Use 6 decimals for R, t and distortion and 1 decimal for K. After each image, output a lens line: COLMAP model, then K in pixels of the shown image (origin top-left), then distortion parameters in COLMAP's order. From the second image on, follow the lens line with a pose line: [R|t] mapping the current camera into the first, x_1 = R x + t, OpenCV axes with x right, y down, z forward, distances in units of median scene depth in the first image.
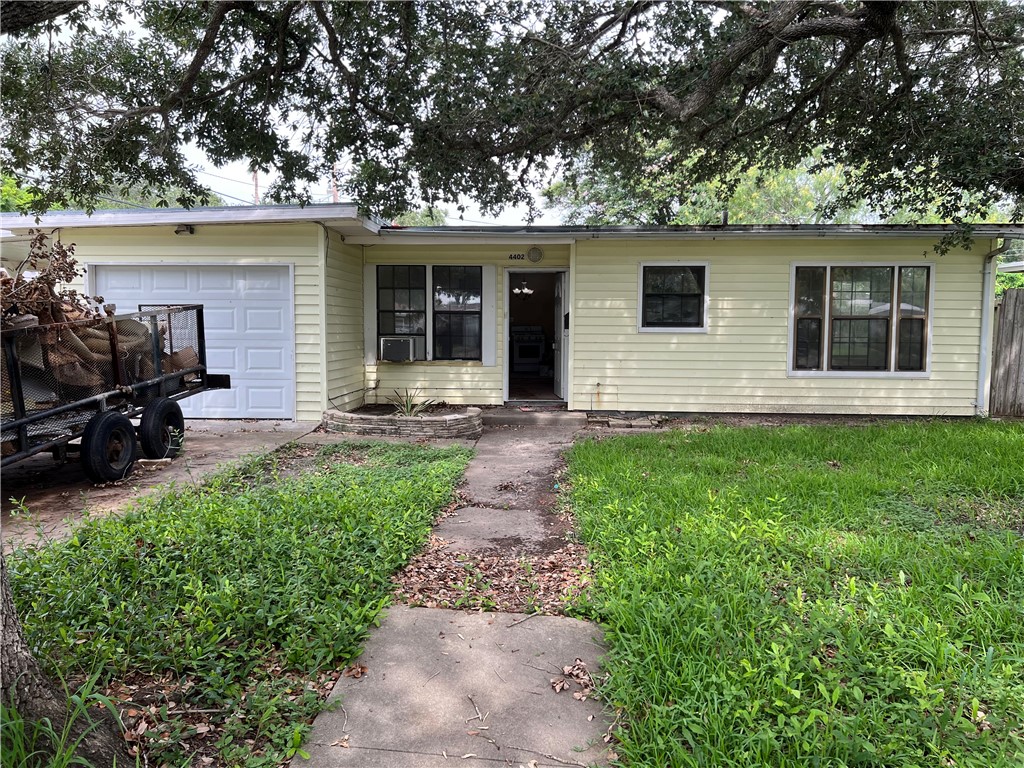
lens RADIAL K [[768.3, 0, 512.9], [0, 768.3, 383.6], [0, 0, 1]] dist [0.037979, -0.040969]
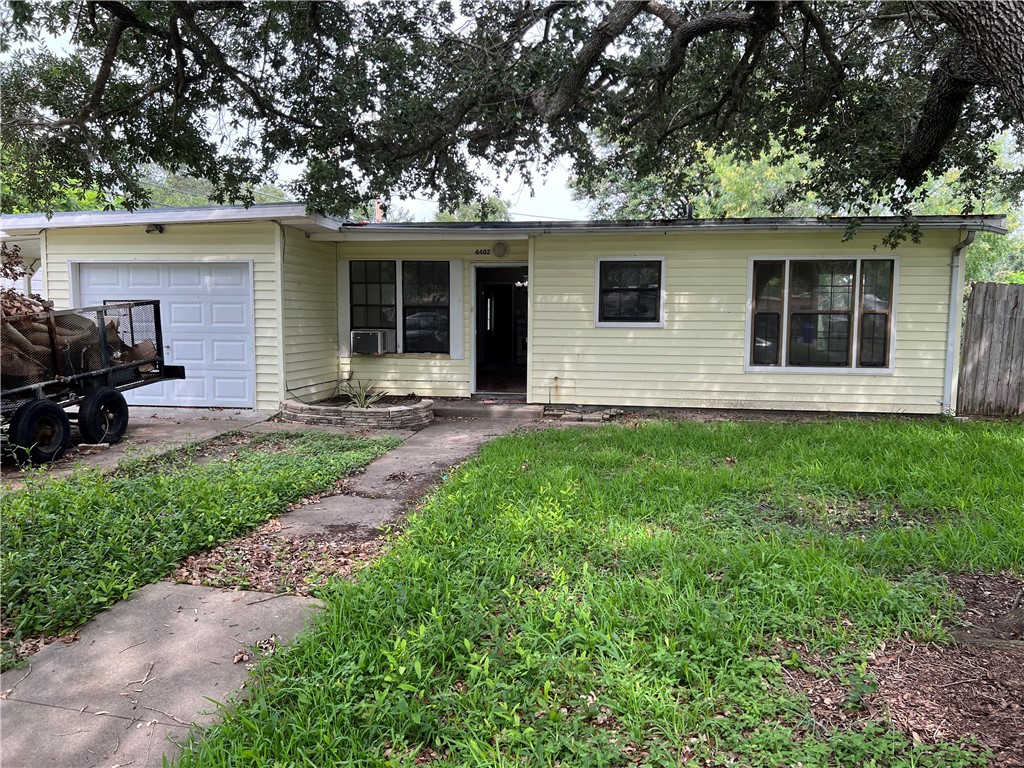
lens RADIAL K [[768.3, 0, 510.6], [0, 768.3, 386.6], [0, 0, 1]] dist [0.037979, -0.040969]
pose [[0.995183, 0.010633, -0.097457, 0.163839], [-0.009059, 0.999822, 0.016577, -0.004286], [0.097616, -0.015615, 0.995102, -0.014417]]
